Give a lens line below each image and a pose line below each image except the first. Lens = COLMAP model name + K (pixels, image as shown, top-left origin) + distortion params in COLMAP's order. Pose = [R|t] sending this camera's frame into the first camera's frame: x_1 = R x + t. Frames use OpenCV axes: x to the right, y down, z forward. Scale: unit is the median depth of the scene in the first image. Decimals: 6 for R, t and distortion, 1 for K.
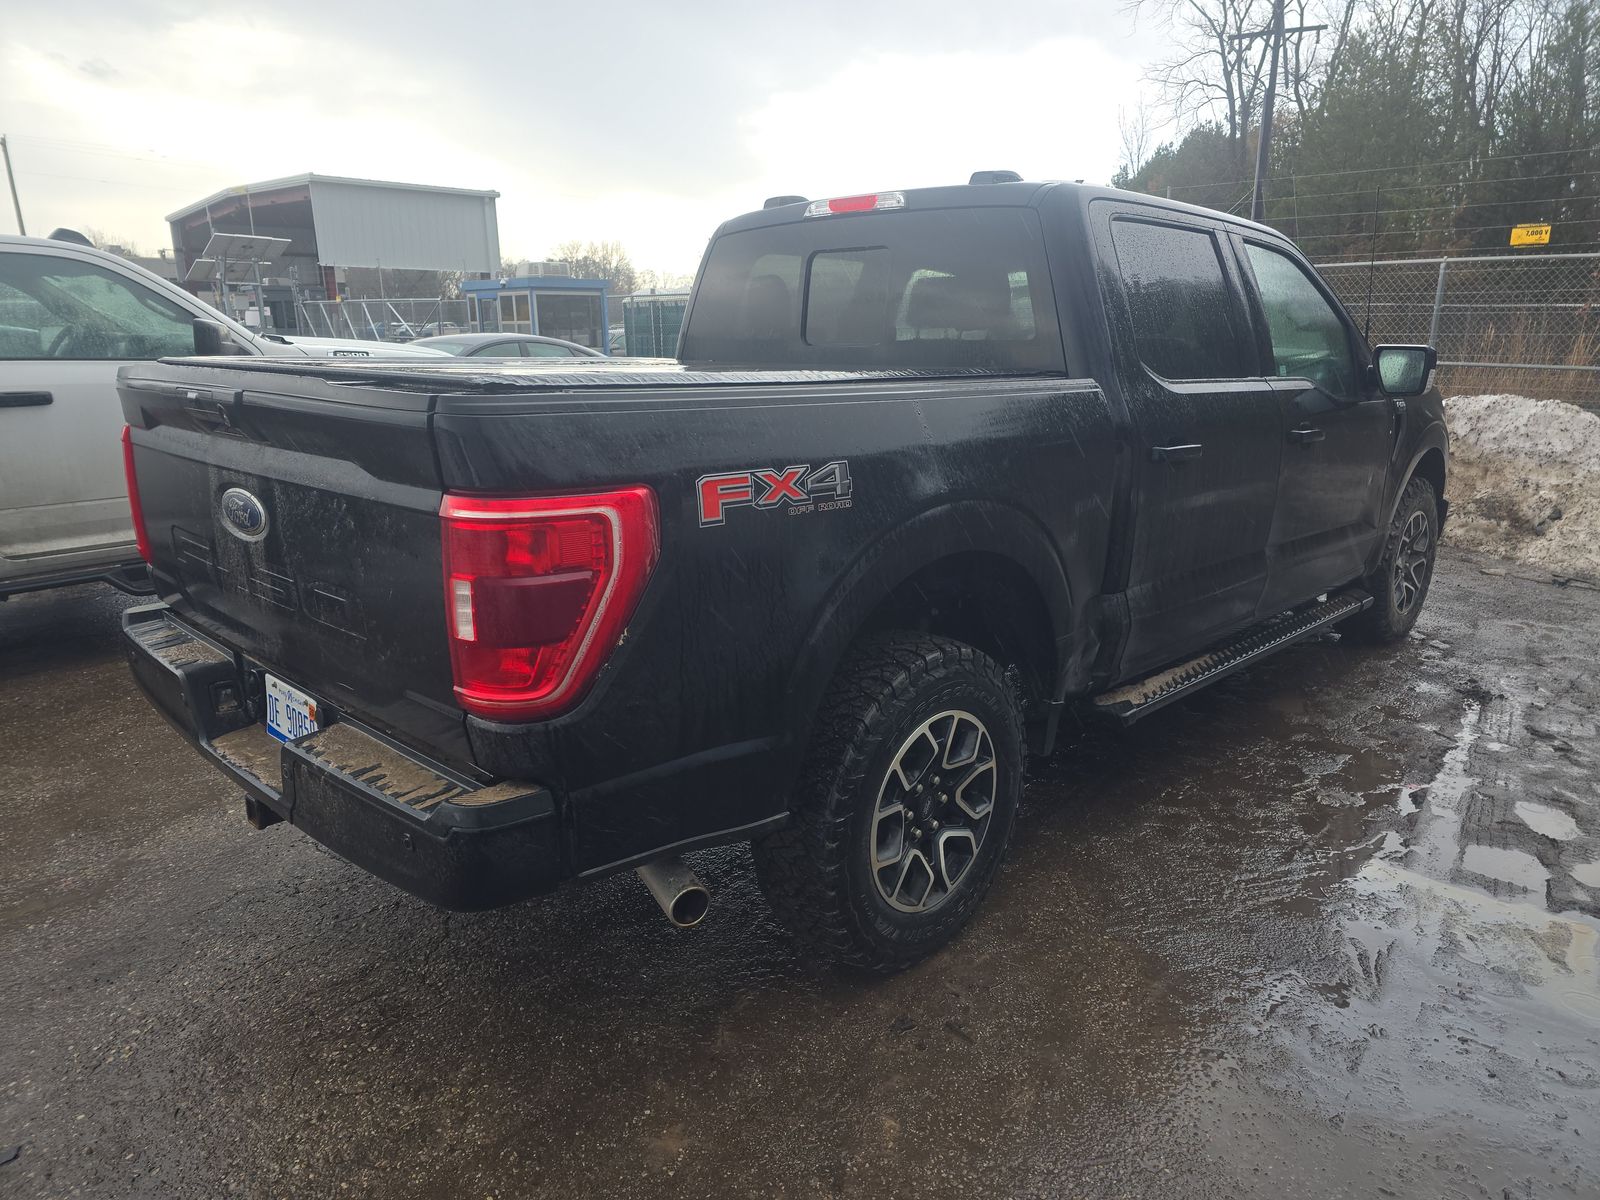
lens RADIAL K [[1076.4, 0, 803.5], [0, 1076.4, 594.1], [0, 0, 1]] dist [0.058639, -0.060966]
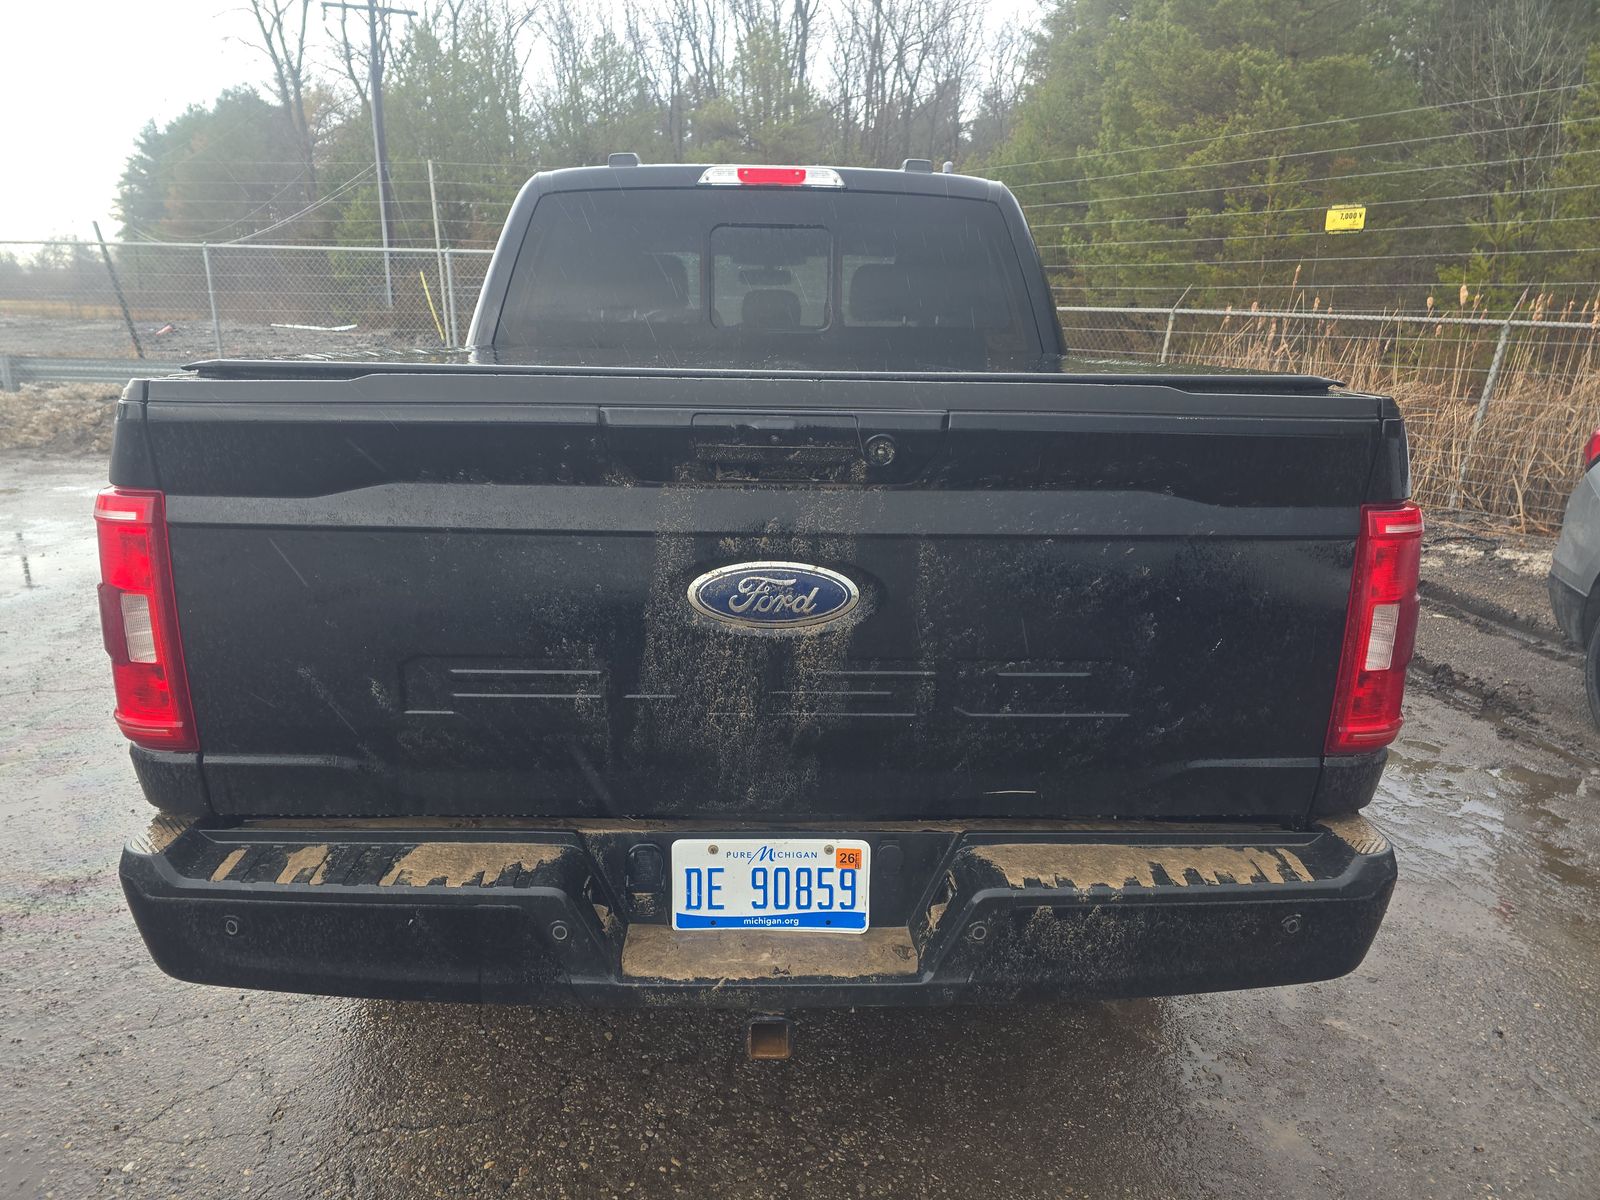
lens RADIAL K [[1076.4, 0, 803.5], [0, 1076.4, 594.1], [0, 0, 1]] dist [0.058639, -0.060966]
pose [[0.700875, -0.166928, 0.693476, -0.618474], [0.153910, 0.984720, 0.081482, -0.081362], [-0.696481, 0.049624, 0.715857, 0.337660]]
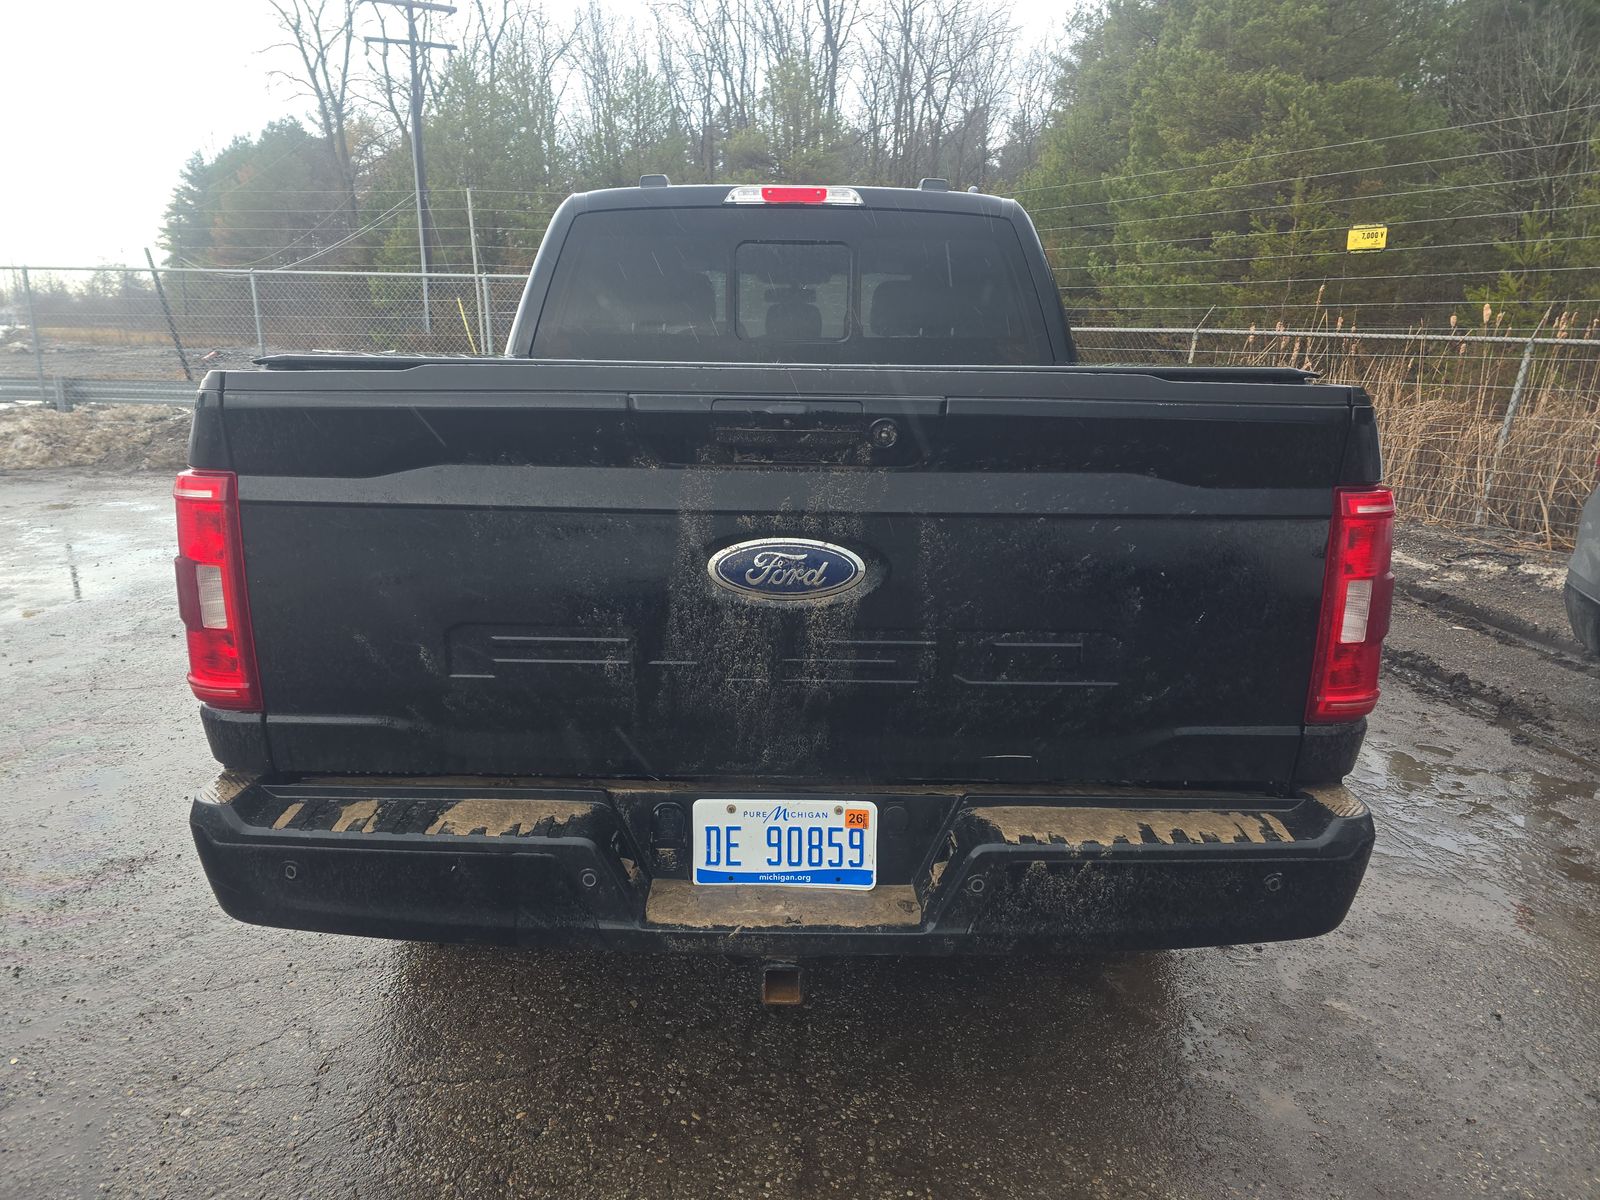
lens RADIAL K [[1070.5, 0, 802.4], [0, 1070.5, 595.8], [0, 0, 1]] dist [0.067757, -0.071286]
pose [[0.719880, -0.151484, 0.677367, -0.640237], [0.152527, 0.986564, 0.058533, -0.062950], [-0.677133, 0.061180, 0.733313, 0.309284]]
